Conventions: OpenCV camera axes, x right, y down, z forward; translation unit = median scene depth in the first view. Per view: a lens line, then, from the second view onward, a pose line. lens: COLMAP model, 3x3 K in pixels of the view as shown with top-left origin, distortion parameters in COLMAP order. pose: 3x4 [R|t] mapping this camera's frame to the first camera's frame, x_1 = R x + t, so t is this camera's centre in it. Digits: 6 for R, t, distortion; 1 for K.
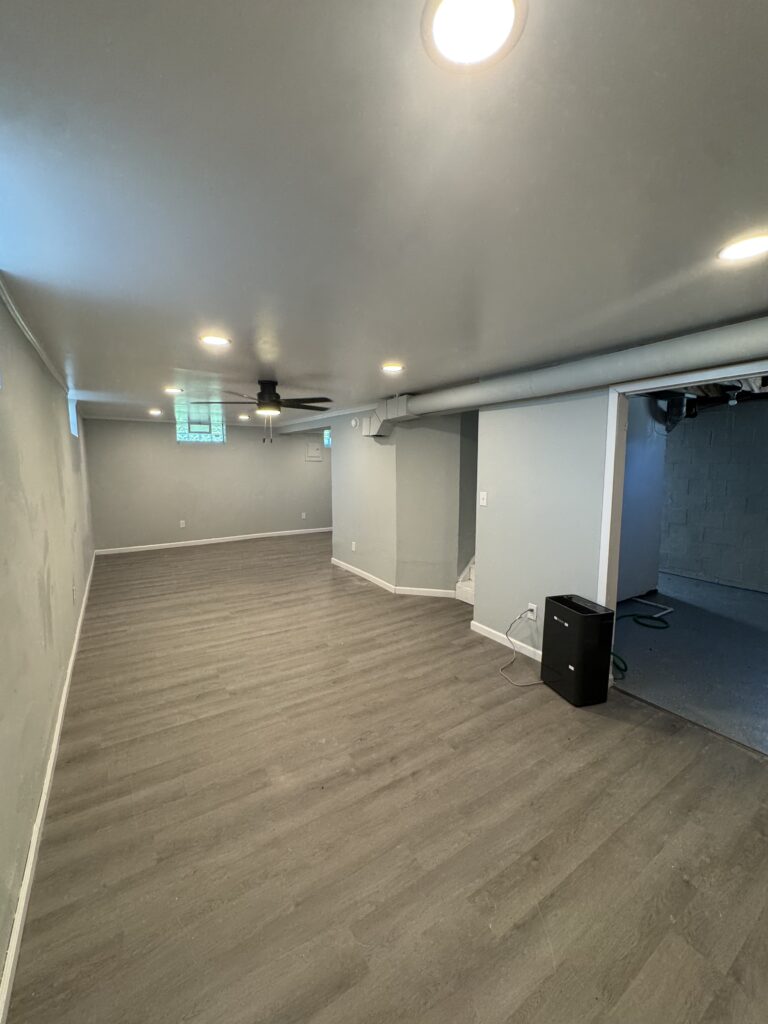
lens RADIAL K [[410.0, 0, 385.7], [0, 410.0, 510.9], [0, 0, 1]] dist [-0.007420, -0.000138]
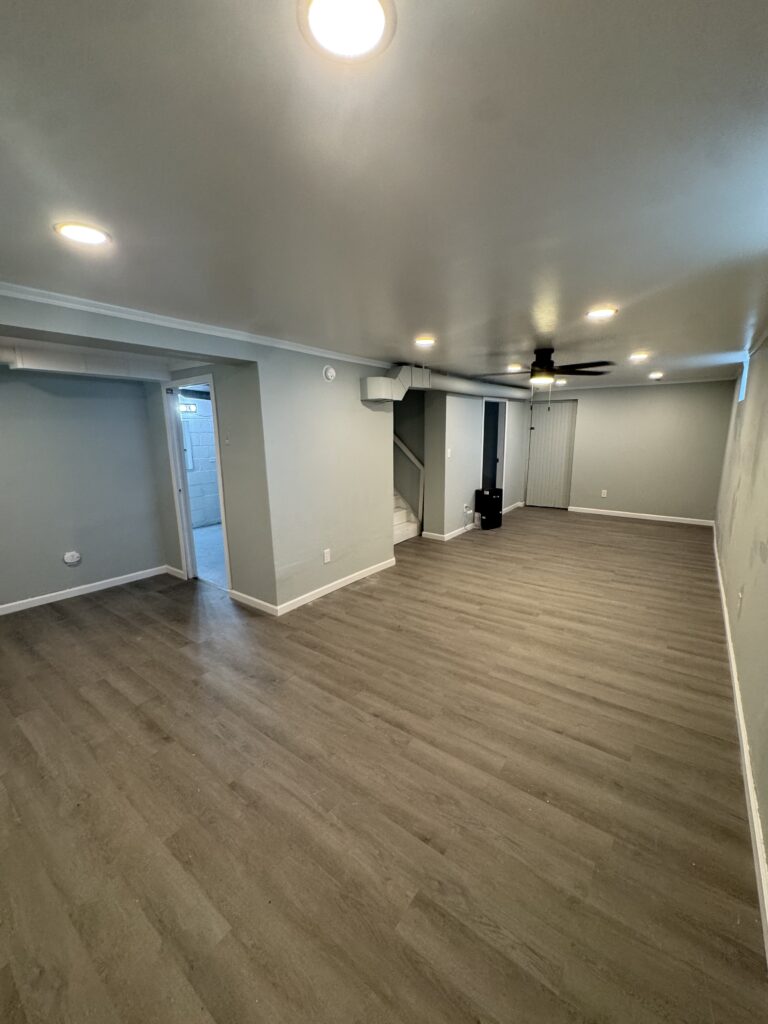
lens RADIAL K [[410.0, 0, 385.7], [0, 410.0, 510.9], [0, 0, 1]] dist [-0.007420, -0.000138]
pose [[-0.339557, -0.184626, 0.922288, -1.034275], [0.121511, 0.963719, 0.237656, -0.194468], [-0.932704, 0.192766, -0.304803, 1.553998]]
